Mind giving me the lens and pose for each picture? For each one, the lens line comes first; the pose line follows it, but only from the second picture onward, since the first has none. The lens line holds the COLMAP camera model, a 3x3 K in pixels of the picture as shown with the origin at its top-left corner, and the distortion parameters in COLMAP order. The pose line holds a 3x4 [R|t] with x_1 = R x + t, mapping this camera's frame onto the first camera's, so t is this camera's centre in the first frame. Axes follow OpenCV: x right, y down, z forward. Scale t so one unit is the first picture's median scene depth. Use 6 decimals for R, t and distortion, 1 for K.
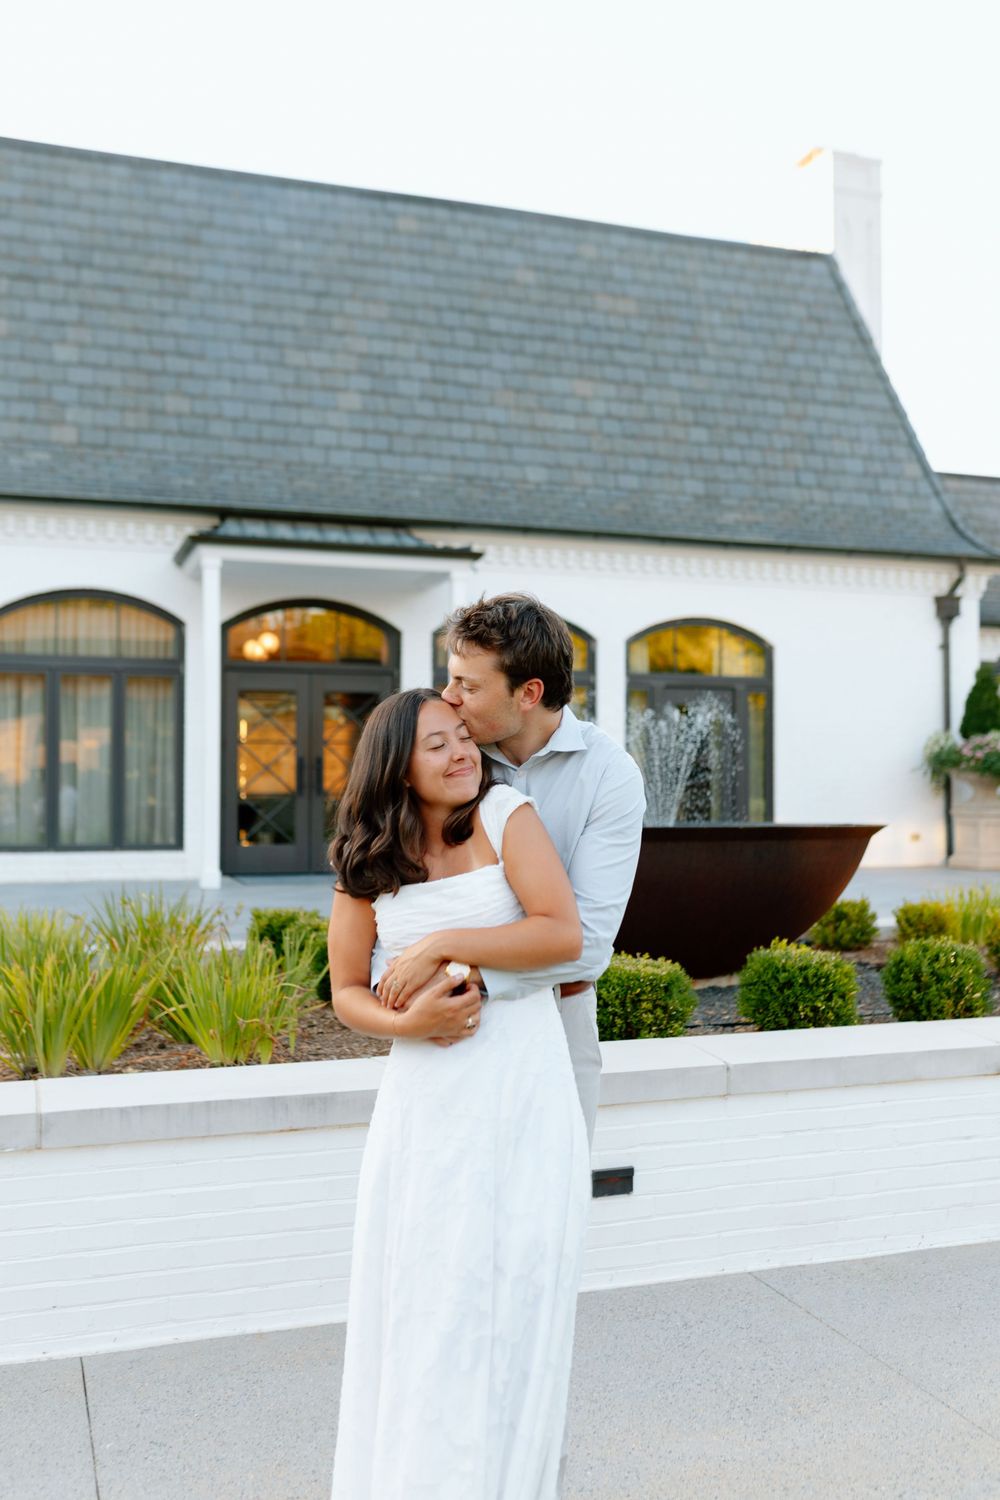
lens RADIAL K [[1444.2, 0, 496.7], [0, 1444.2, 746.3], [0, 0, 1]] dist [0.018837, 0.000000]
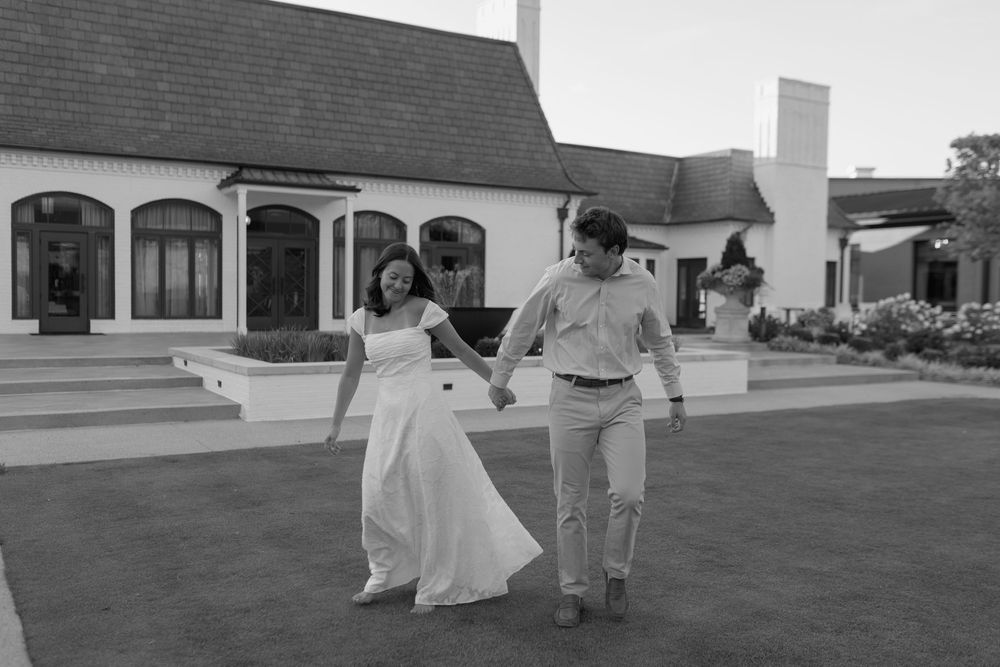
lens RADIAL K [[962.8, 0, 488.2], [0, 962.8, 332.0], [0, 0, 1]] dist [0.018837, 0.000000]
pose [[0.980985, 0.005556, 0.194006, -0.092369], [-0.019587, 0.997321, 0.070479, -0.017780], [-0.193095, -0.072939, 0.978465, -0.470102]]
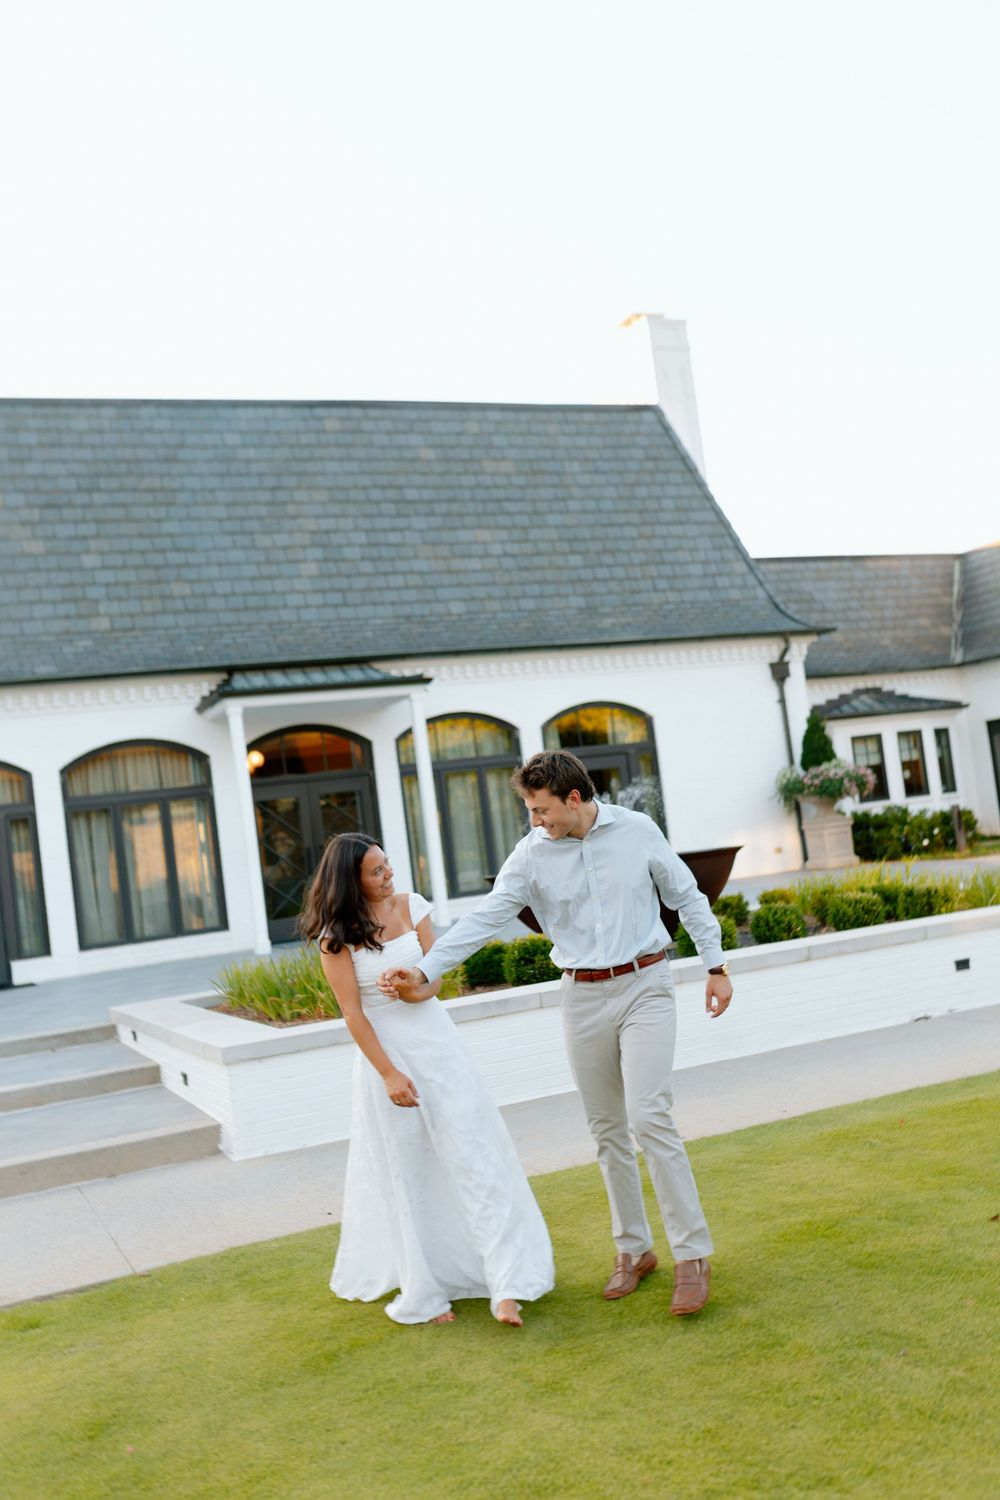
lens RADIAL K [[1444.2, 0, 493.7], [0, 1444.2, 758.9], [0, 0, 1]] dist [0.018837, 0.000000]
pose [[0.989311, -0.118761, 0.084615, -0.065340], [0.121353, 0.992265, -0.026160, -0.016011], [-0.080854, 0.036148, 0.996070, -0.285434]]
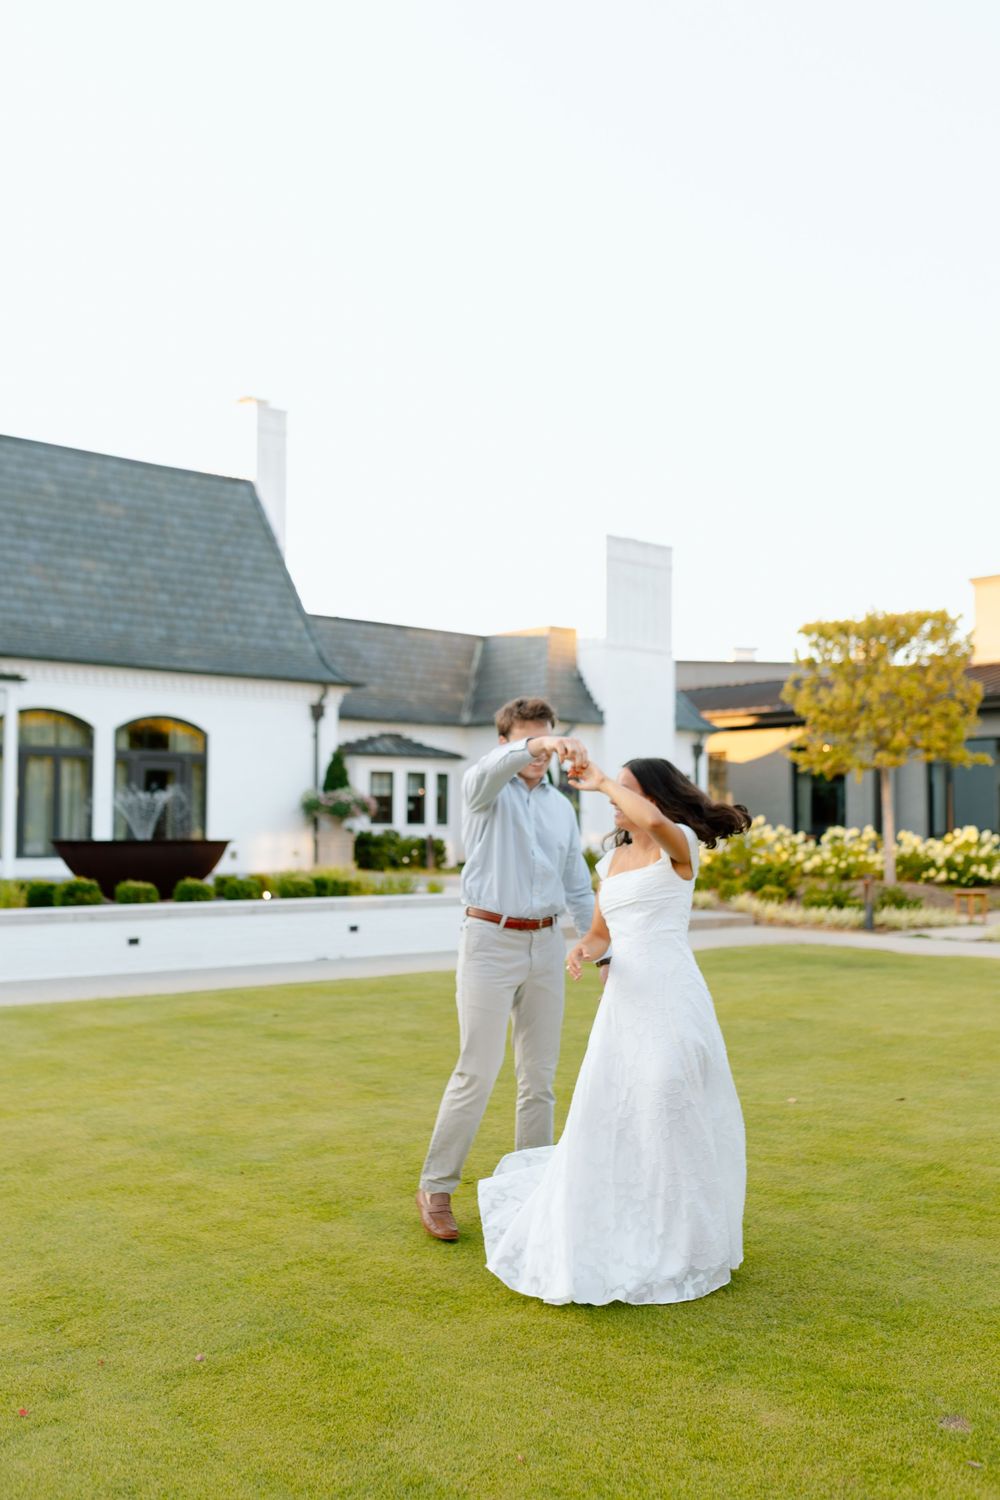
lens RADIAL K [[1444.2, 0, 495.2], [0, 1444.2, 753.0], [0, 0, 1]] dist [0.018837, 0.000000]
pose [[0.932544, 0.021521, 0.360415, -0.091464], [-0.015487, 0.999688, -0.019621, -0.022212], [-0.360724, 0.012715, 0.932586, -0.626068]]
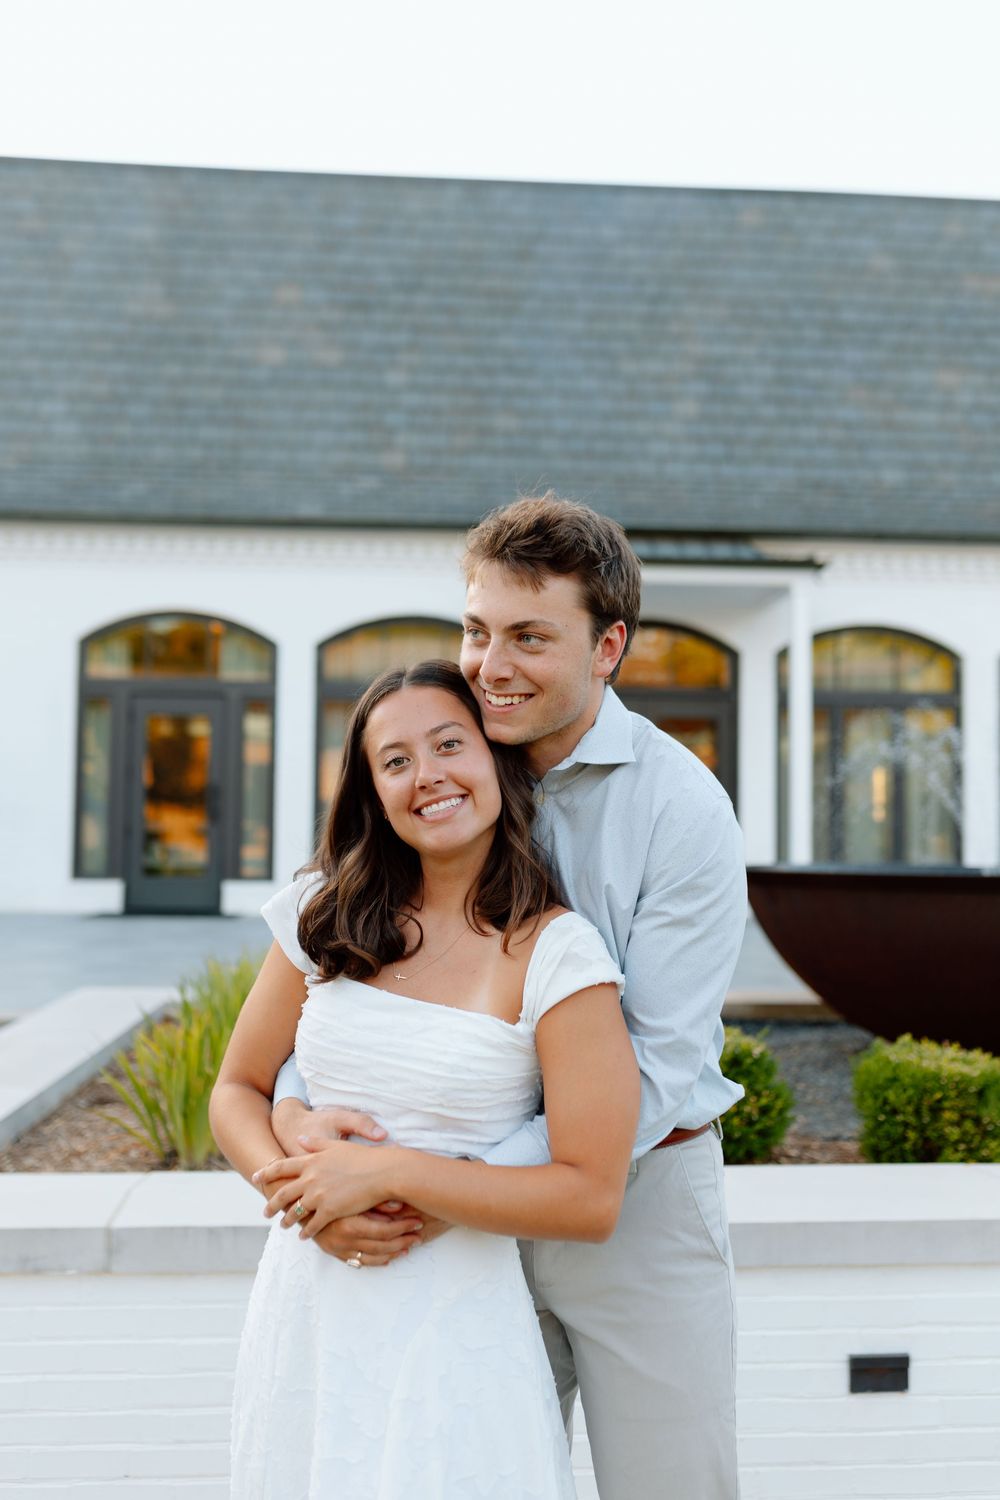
lens RADIAL K [[1444.2, 0, 497.5], [0, 1444.2, 740.3], [0, 0, 1]] dist [0.018837, 0.000000]
pose [[0.966067, -0.004325, -0.258255, 0.021452], [-0.002344, 0.999672, -0.025507, 0.001378], [0.258280, 0.025247, 0.965740, 0.062736]]
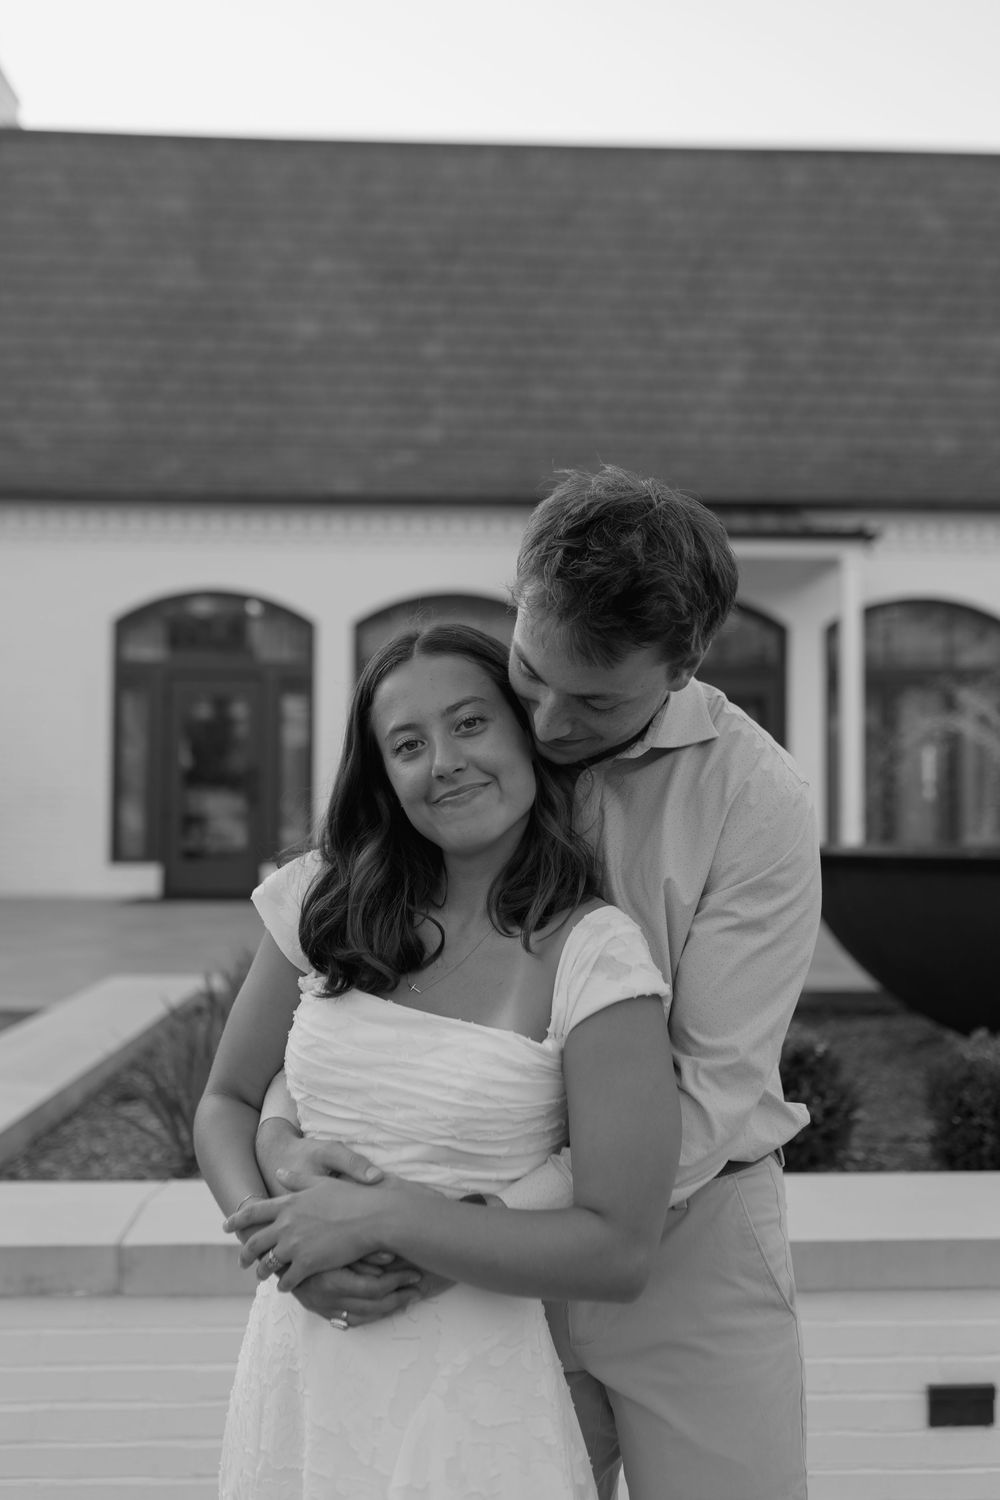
lens RADIAL K [[1444.2, 0, 512.6], [0, 1444.2, 748.6], [0, 0, 1]] dist [0.018837, 0.000000]
pose [[0.960253, -0.008704, -0.278996, 0.018454], [0.006996, 0.999950, -0.007116, 0.002120], [0.279044, 0.004881, 0.960266, 0.080329]]
